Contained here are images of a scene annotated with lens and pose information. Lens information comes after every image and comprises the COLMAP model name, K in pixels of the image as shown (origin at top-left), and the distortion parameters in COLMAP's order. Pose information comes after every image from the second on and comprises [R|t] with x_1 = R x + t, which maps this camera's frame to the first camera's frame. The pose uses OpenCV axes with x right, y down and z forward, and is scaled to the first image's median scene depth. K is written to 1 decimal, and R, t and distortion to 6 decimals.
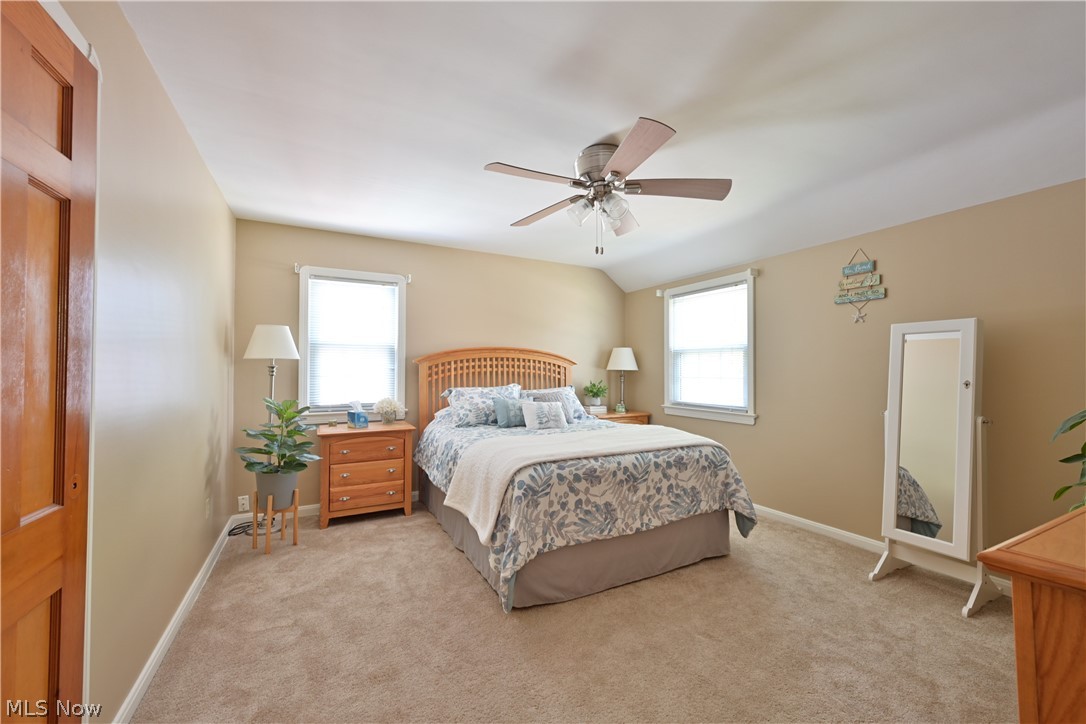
lens RADIAL K [[425.0, 0, 540.1], [0, 425.0, 365.7], [0, 0, 1]] dist [-0.002120, -0.000619]
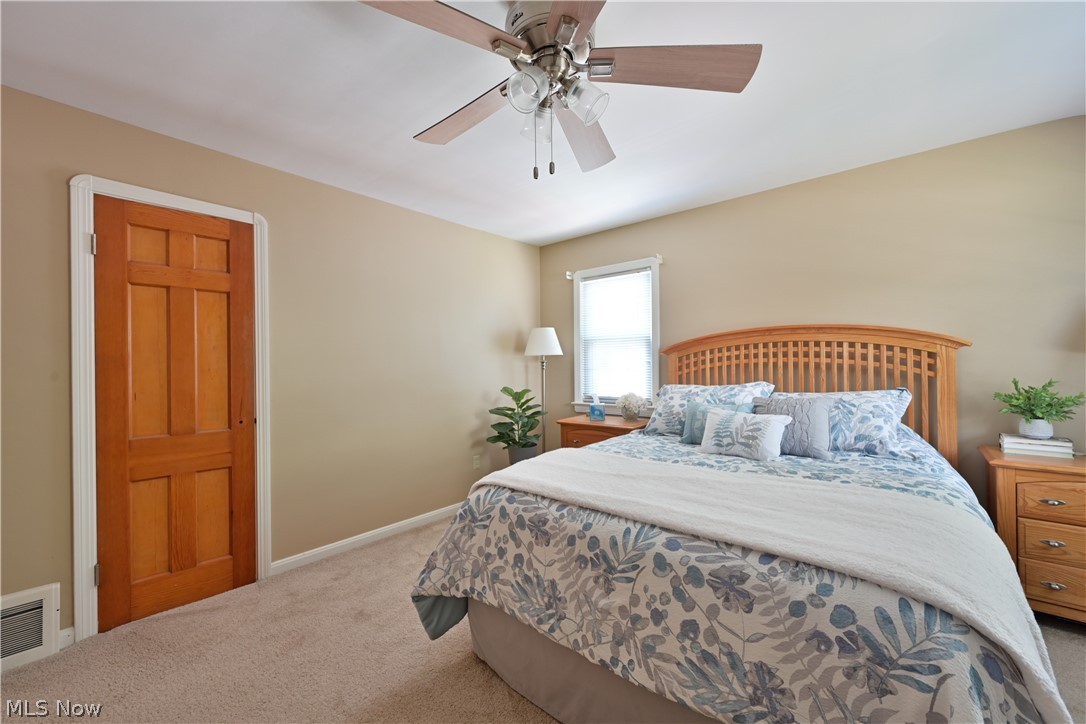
lens RADIAL K [[425.0, 0, 544.9], [0, 425.0, 364.6], [0, 0, 1]] dist [-0.002120, -0.000619]
pose [[0.384611, -0.006704, -0.923055, 0.462810], [0.023987, 0.999709, 0.002734, 0.006965], [0.922767, -0.023193, 0.384659, 0.493084]]
